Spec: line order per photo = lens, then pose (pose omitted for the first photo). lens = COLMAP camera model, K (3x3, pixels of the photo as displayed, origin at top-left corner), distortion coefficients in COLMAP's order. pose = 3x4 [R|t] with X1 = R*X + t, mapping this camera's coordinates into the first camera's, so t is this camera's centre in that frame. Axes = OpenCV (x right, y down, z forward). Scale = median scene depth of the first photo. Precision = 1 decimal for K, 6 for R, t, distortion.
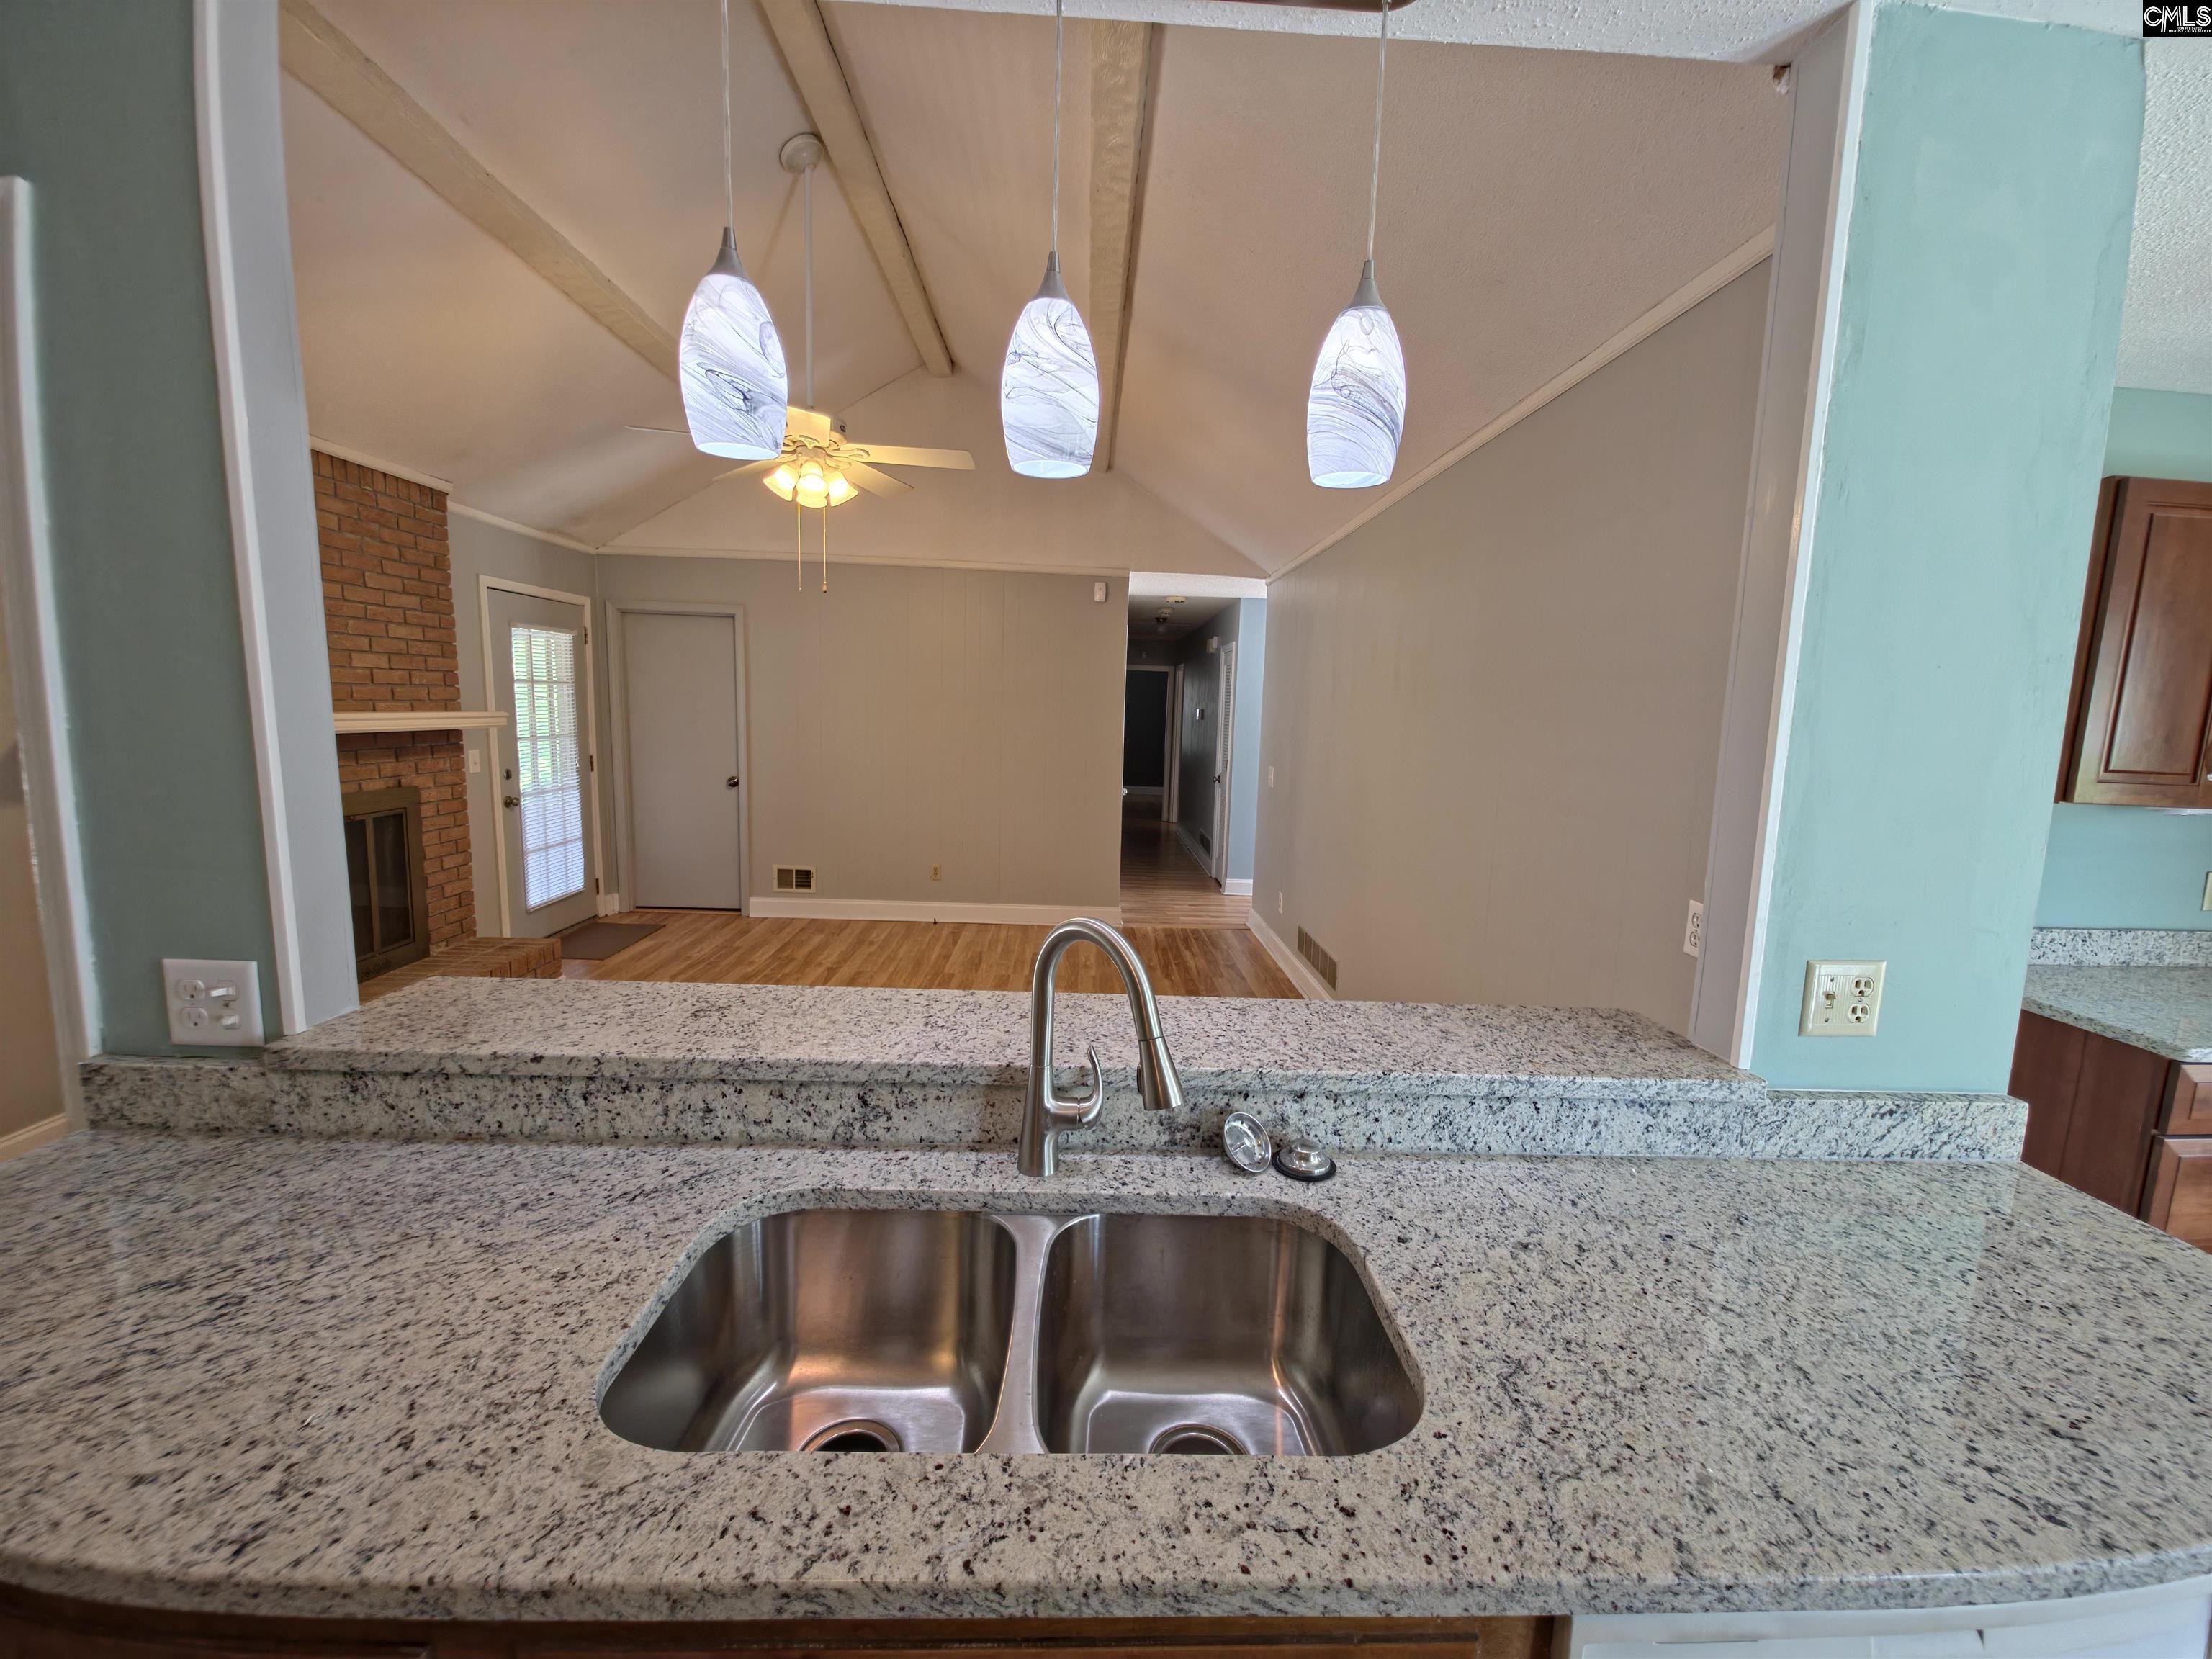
lens RADIAL K [[882.4, 0, 1113.7], [0, 882.4, 818.8], [0, 0, 1]] dist [0.013414, -0.008861]
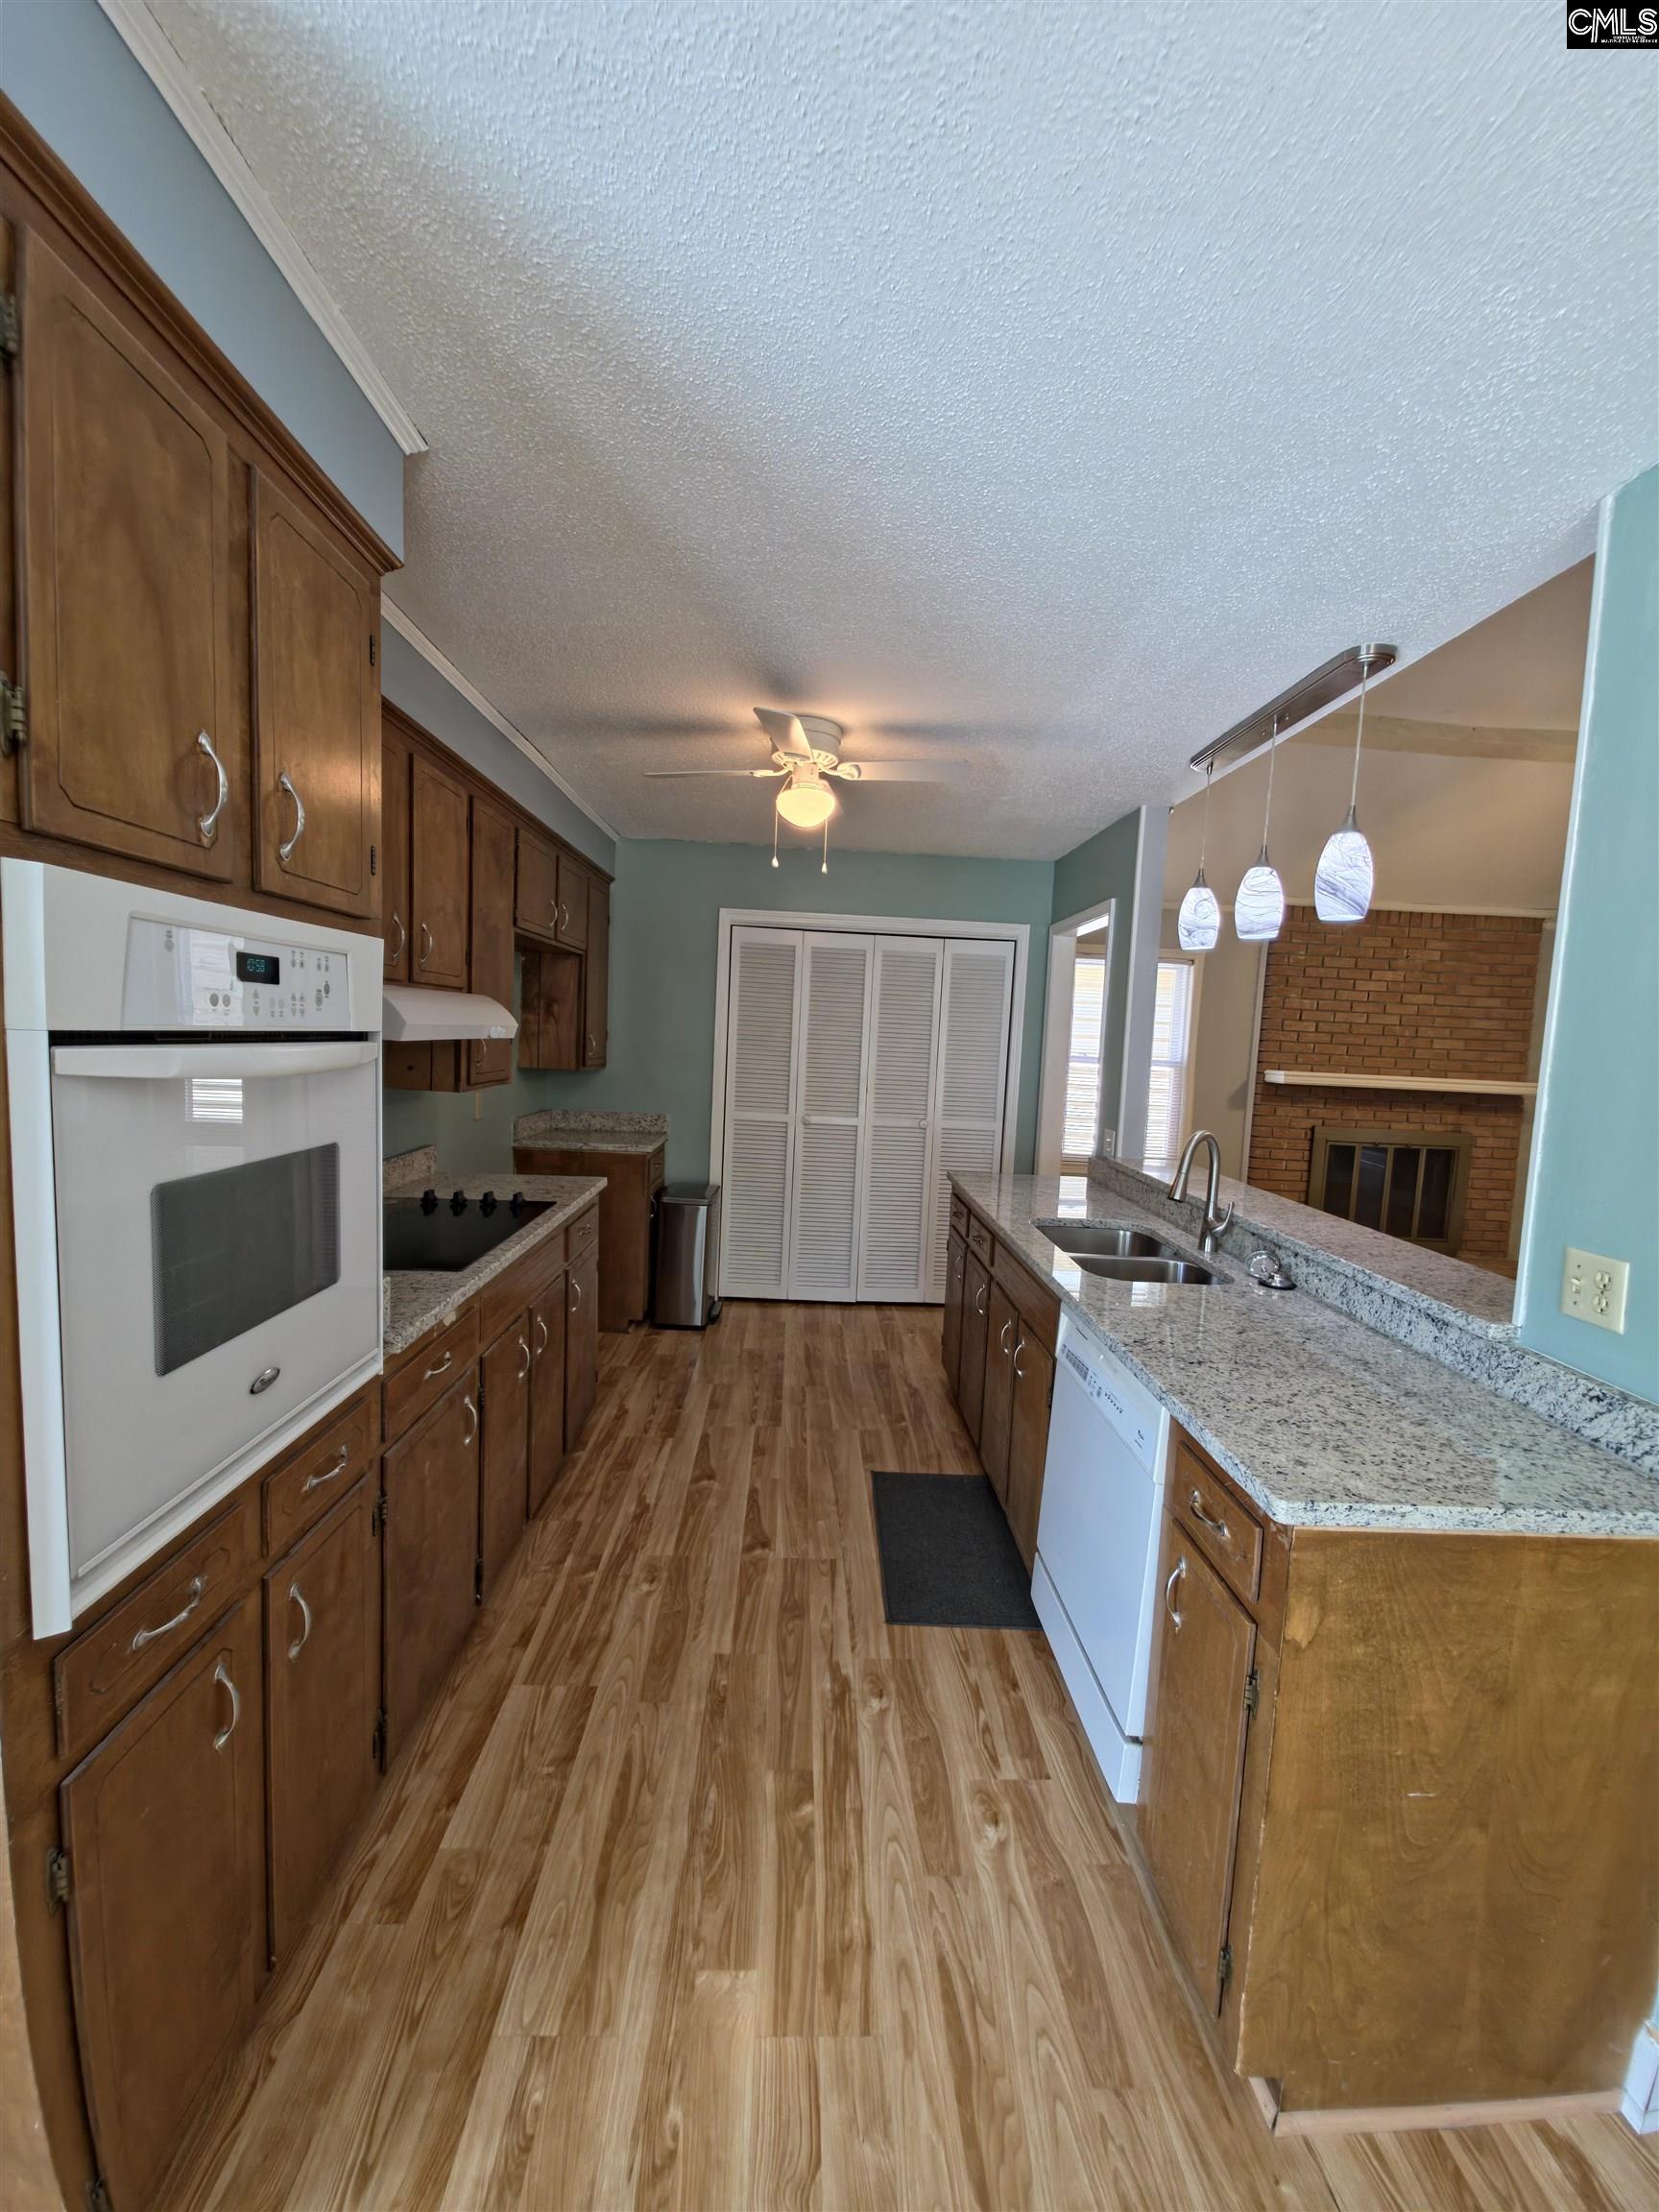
lens RADIAL K [[887.1, 0, 833.0], [0, 887.1, 1099.7], [0, 0, 1]] dist [0.014266, -0.009248]
pose [[-0.003380, 0.040987, -0.999154, 1.969362], [-0.173841, 0.983922, 0.040951, 0.088890], [0.984768, 0.173832, 0.003799, 0.006135]]
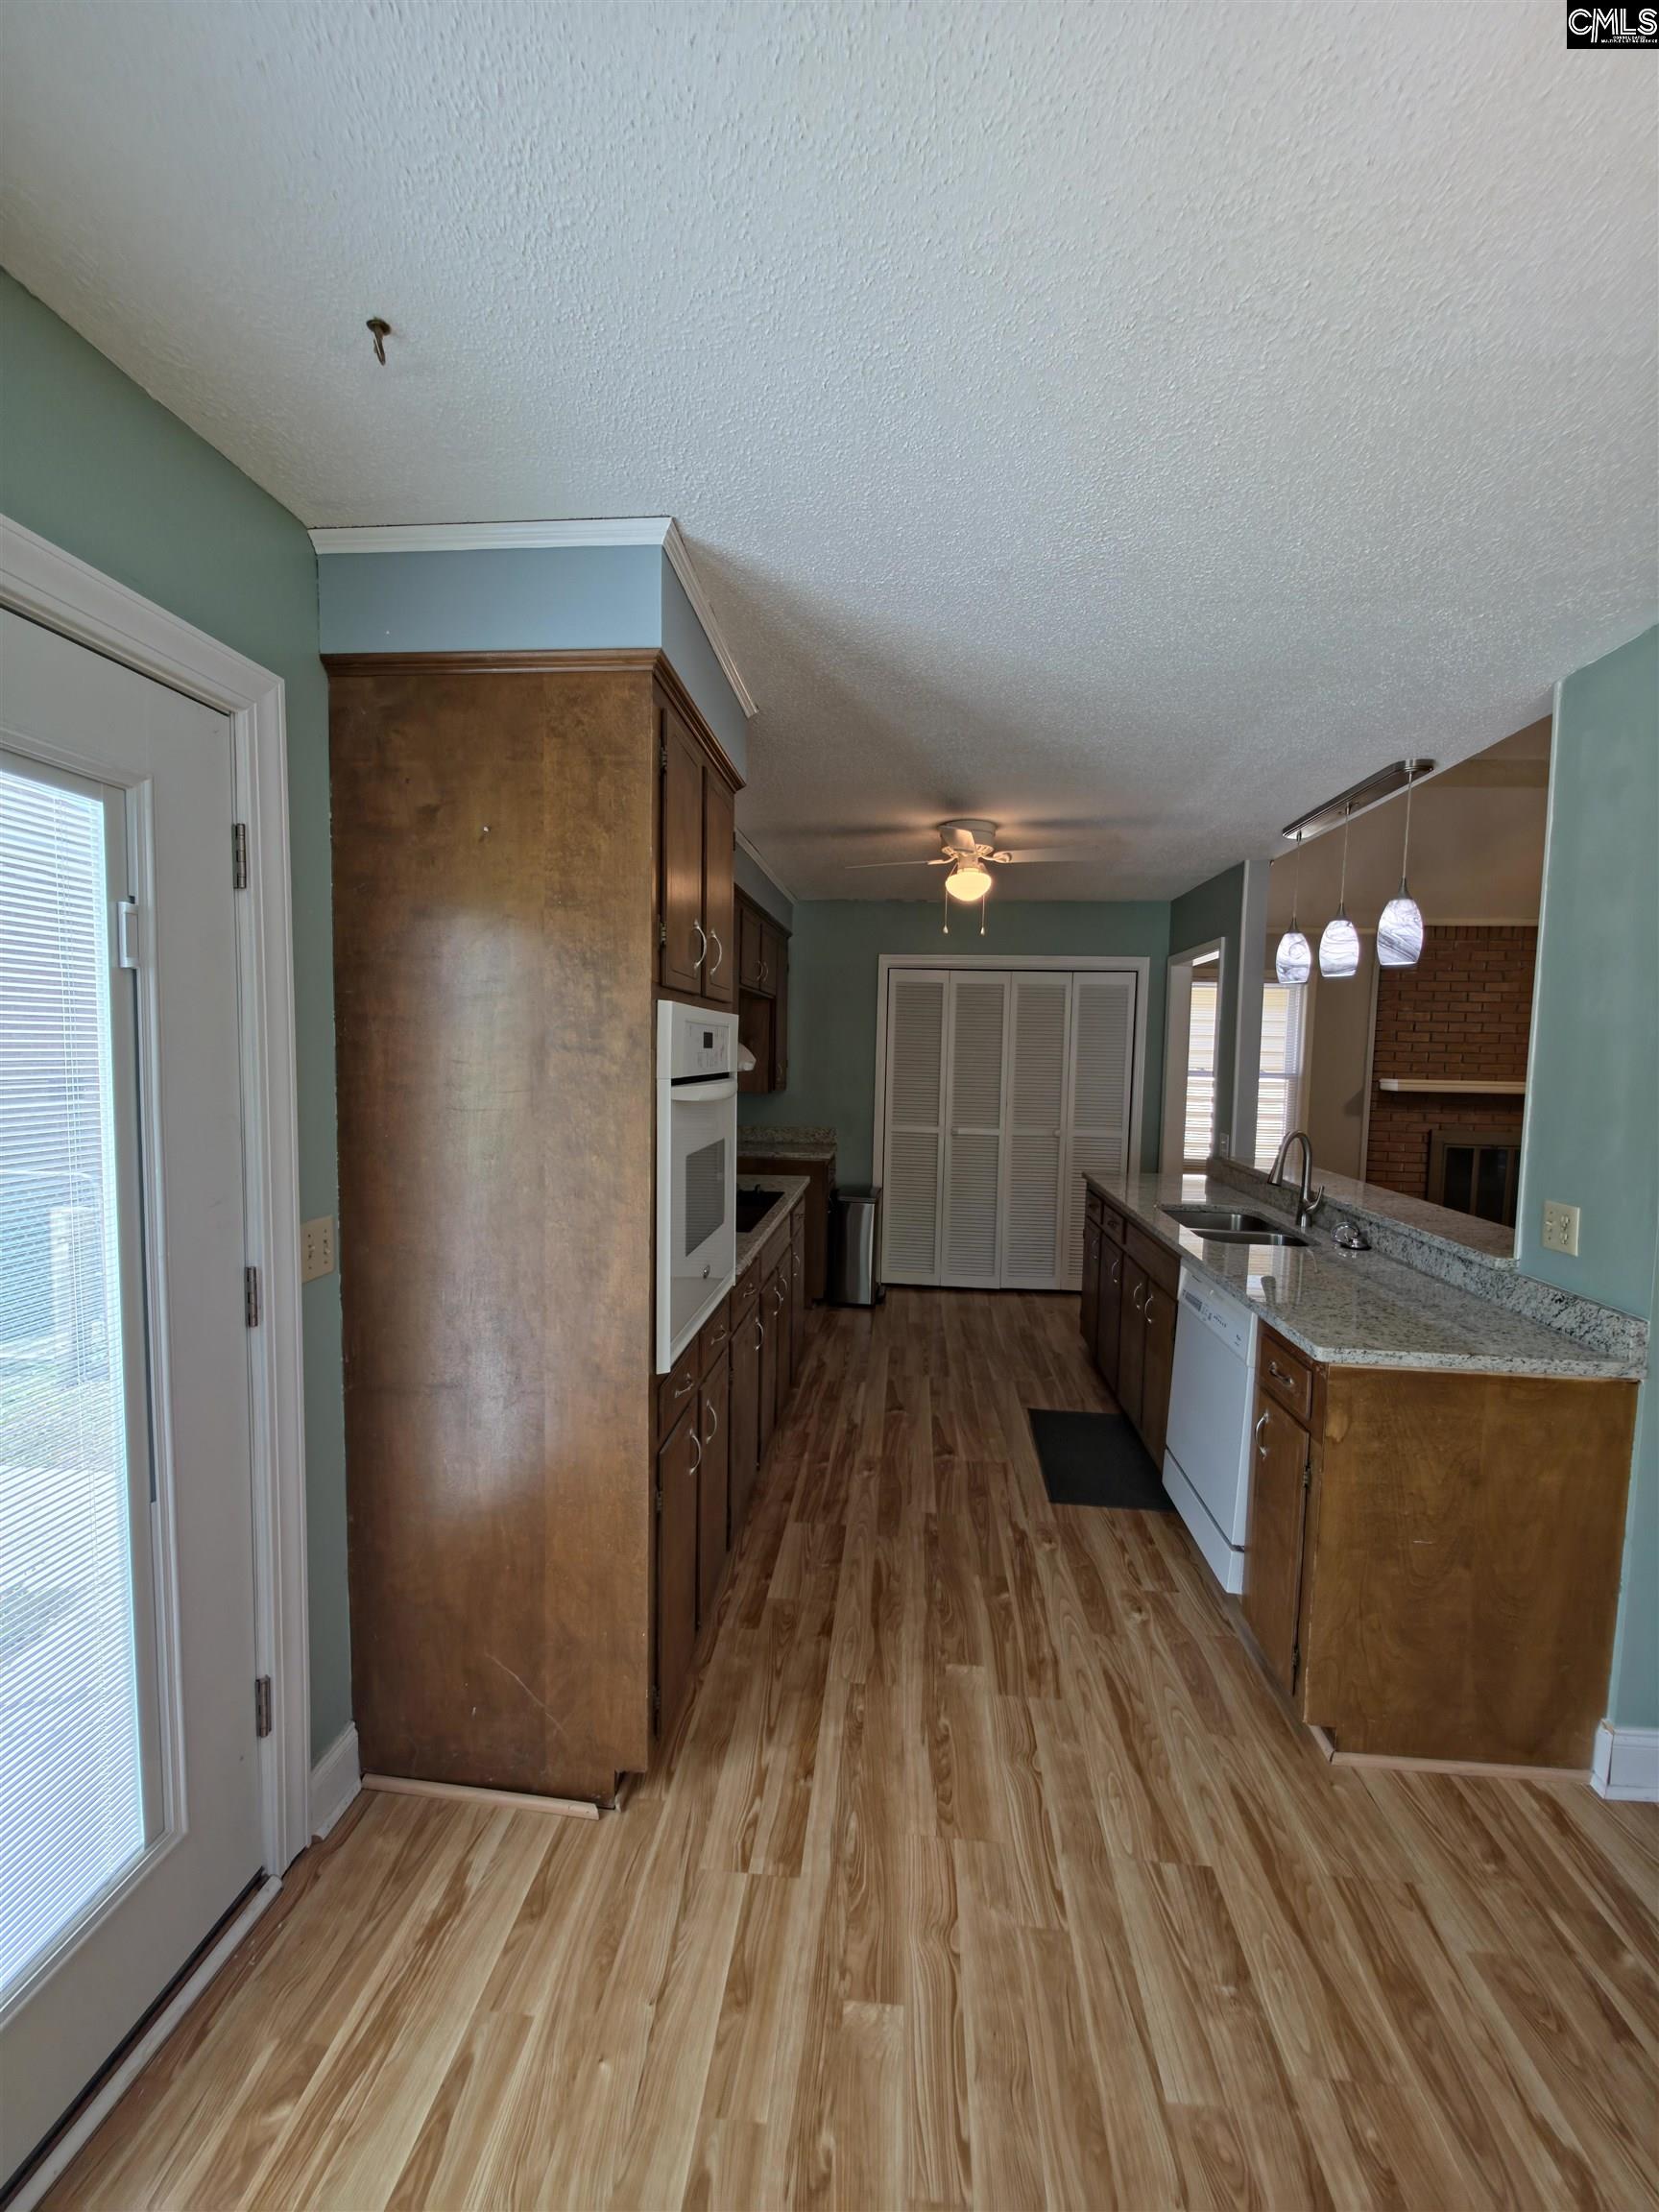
lens RADIAL K [[884.6, 0, 831.8], [0, 884.6, 1111.3], [0, 0, 1]] dist [0.009926, -0.006532]
pose [[-0.131516, 0.034108, -0.990727, 2.624192], [-0.149088, 0.987360, 0.053783, 0.104254], [0.980039, 0.154779, -0.124768, -0.138317]]
